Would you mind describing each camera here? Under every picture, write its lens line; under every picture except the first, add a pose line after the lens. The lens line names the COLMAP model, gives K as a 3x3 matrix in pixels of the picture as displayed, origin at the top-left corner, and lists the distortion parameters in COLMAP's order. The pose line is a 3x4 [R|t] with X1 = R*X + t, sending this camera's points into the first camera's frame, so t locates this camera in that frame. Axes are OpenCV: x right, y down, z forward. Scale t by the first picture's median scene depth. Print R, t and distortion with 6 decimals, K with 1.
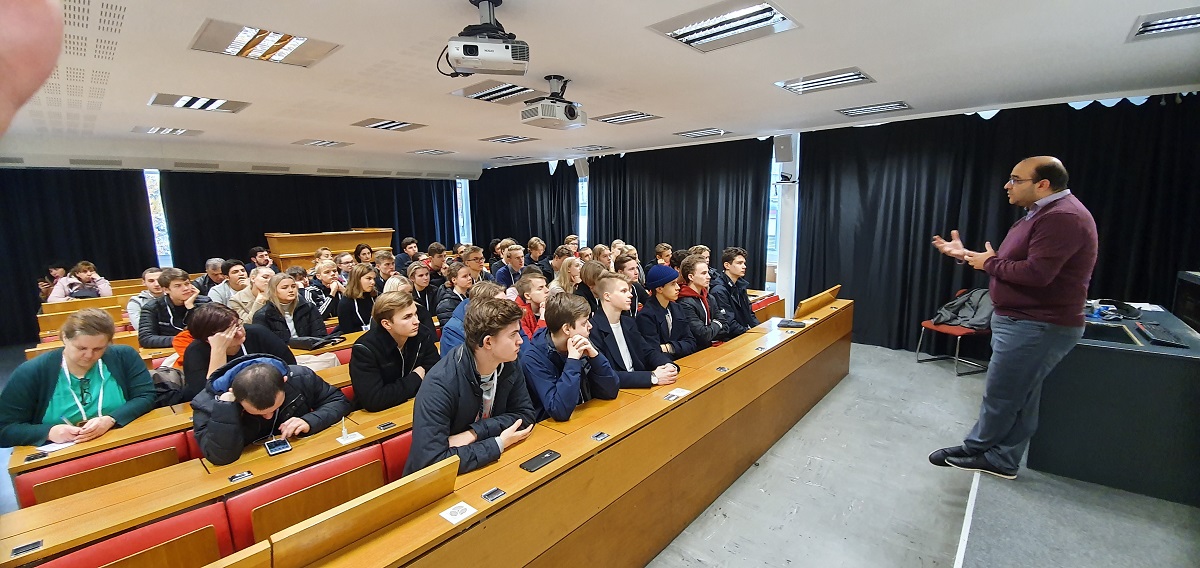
lens RADIAL K [[468.7, 0, 604.5], [0, 468.7, 285.9], [0, 0, 1]] dist [0.012445, -0.011564]
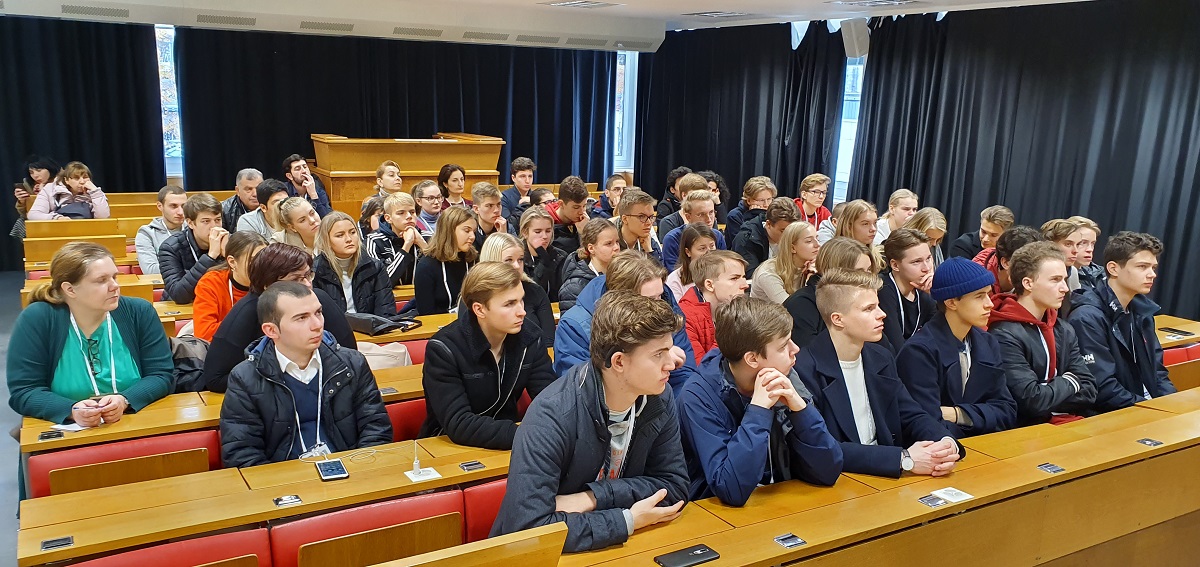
lens RADIAL K [[915.4, 0, 600.0], [0, 915.4, 283.5], [0, 0, 1]] dist [0.054368, -0.001123]
pose [[0.949193, 0.104145, -0.296962, 0.046677], [-0.094795, 0.994445, 0.045755, -0.024552], [0.300077, -0.015280, 0.953793, -0.124079]]
